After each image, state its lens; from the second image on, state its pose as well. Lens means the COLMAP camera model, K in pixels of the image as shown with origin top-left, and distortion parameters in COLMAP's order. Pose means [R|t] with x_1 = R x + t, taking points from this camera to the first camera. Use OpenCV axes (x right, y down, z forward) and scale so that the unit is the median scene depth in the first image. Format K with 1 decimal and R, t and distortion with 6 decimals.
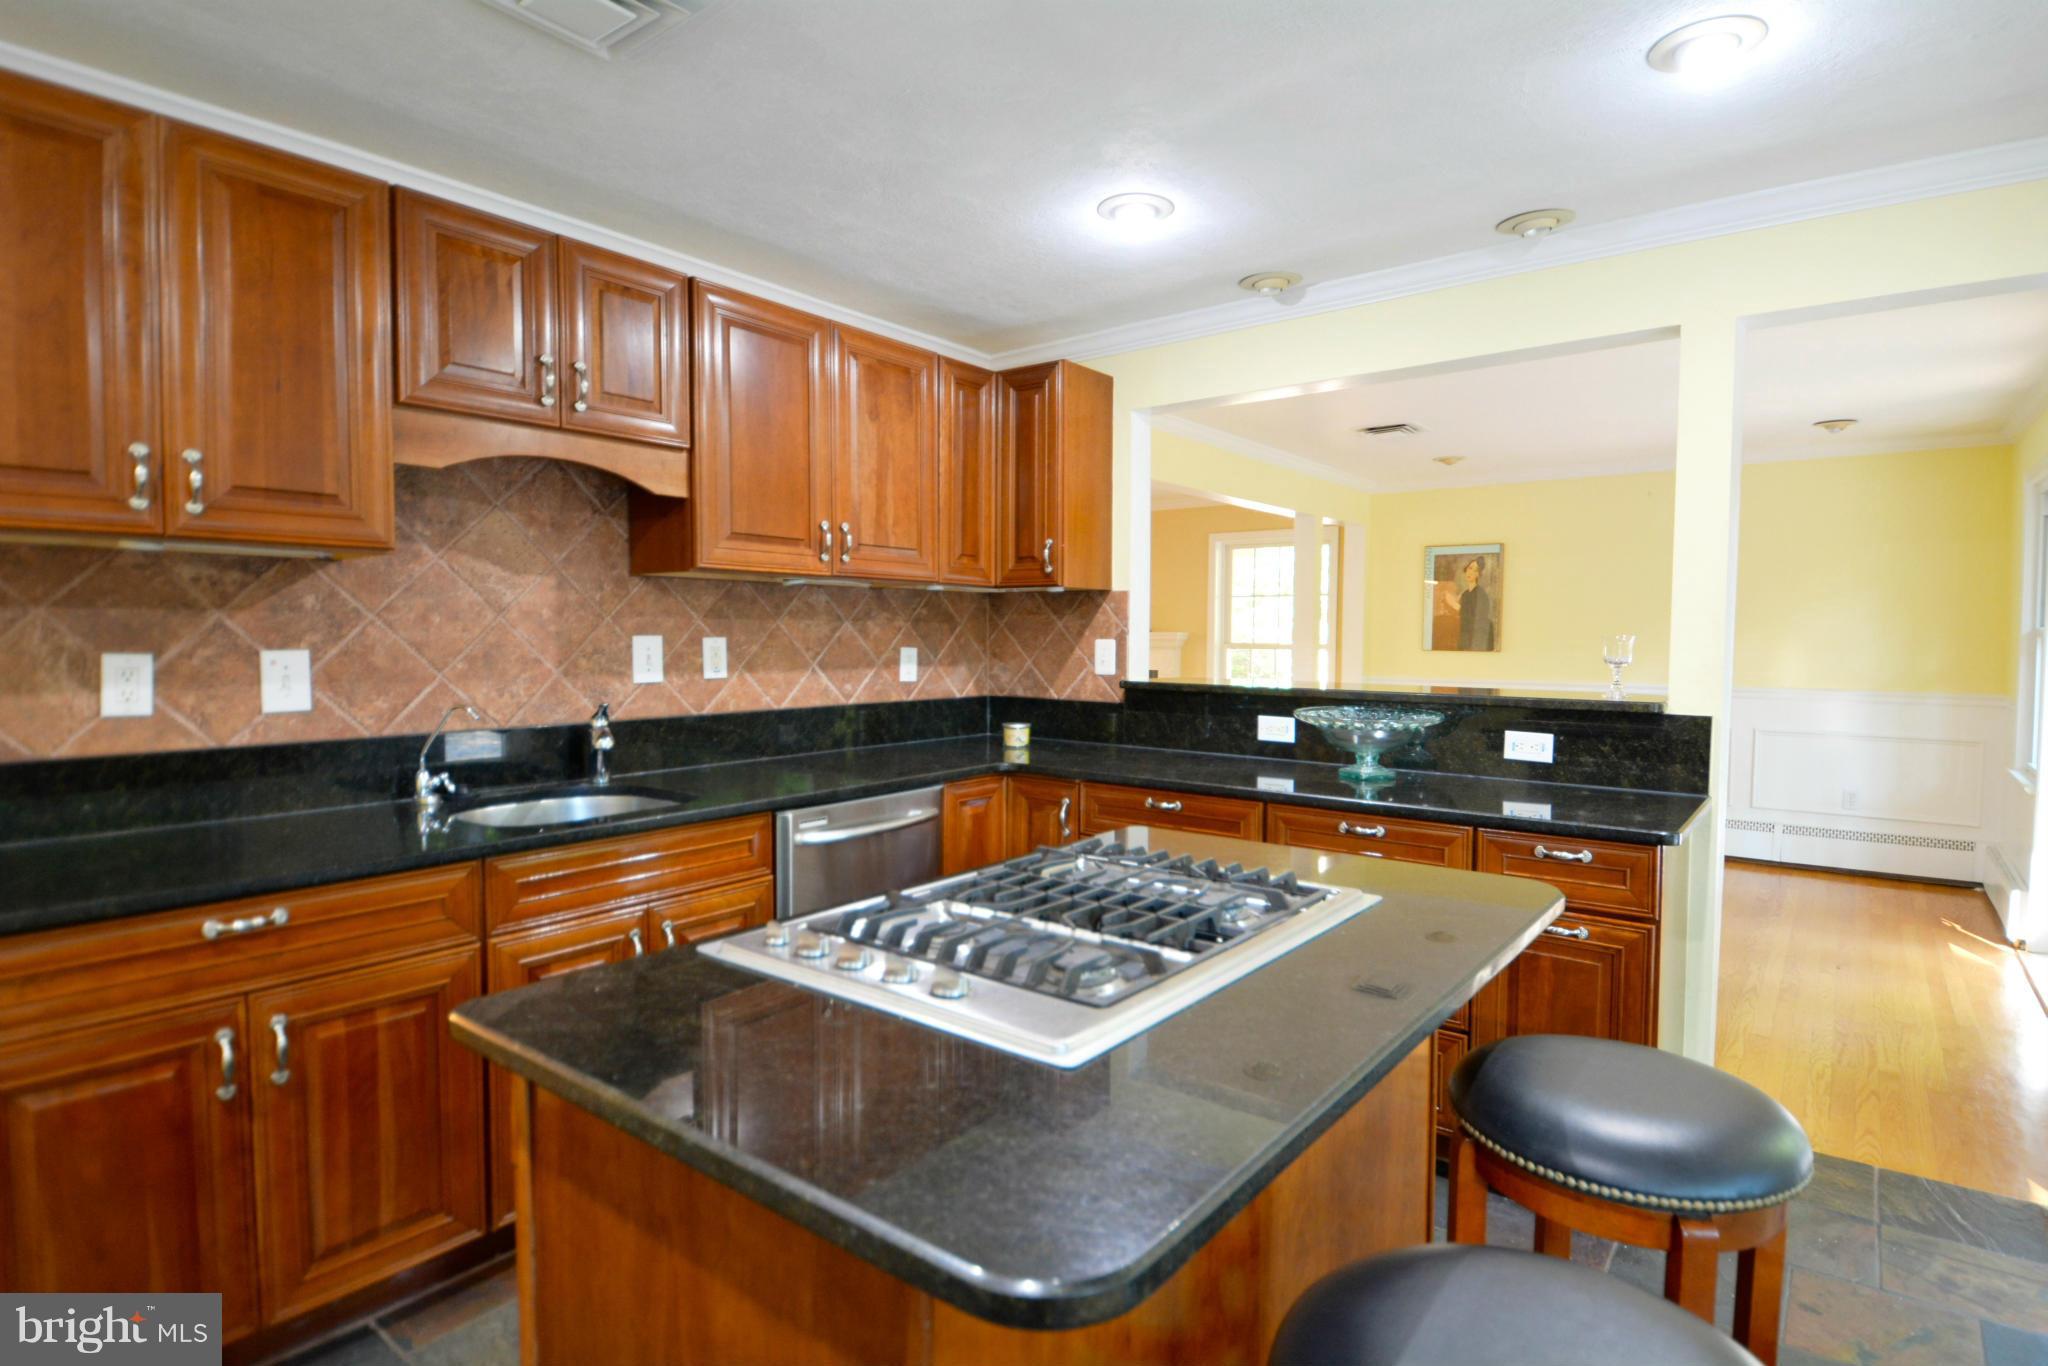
lens RADIAL K [[1063.0, 0, 1024.0], [0, 1063.0, 683.0], [0, 0, 1]] dist [-0.000585, -0.000435]
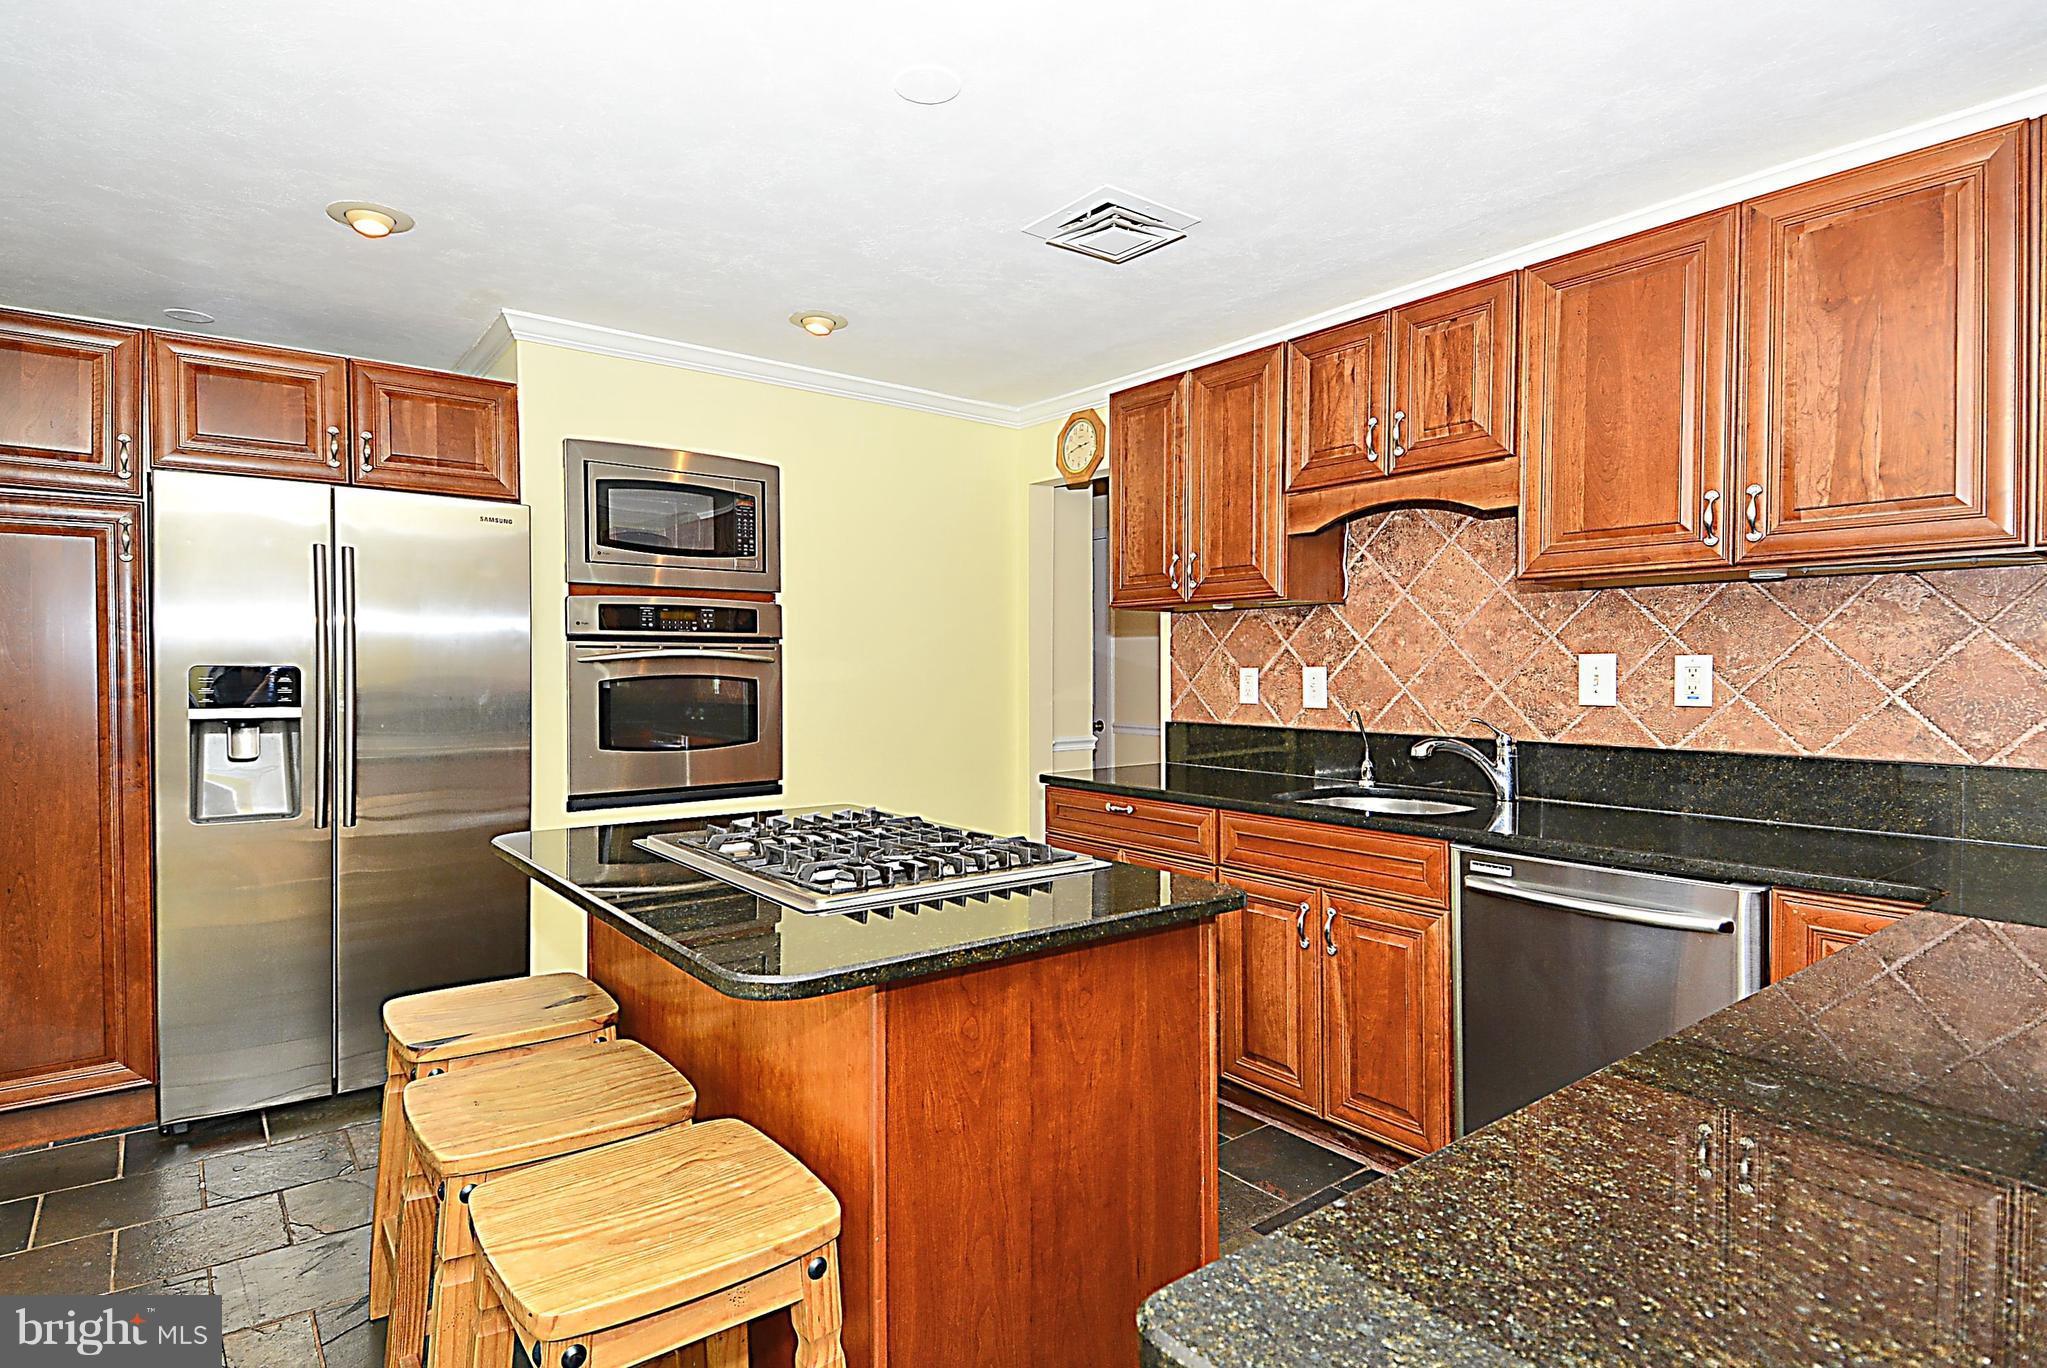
lens RADIAL K [[1062.5, 0, 1023.5], [0, 1062.5, 684.0], [0, 0, 1]] dist [-0.000585, -0.000435]
pose [[-0.250237, 0.017526, -0.968026, 0.607868], [-0.040091, 0.998791, 0.028447, -0.023233], [0.967354, 0.045928, -0.249232, 0.701853]]
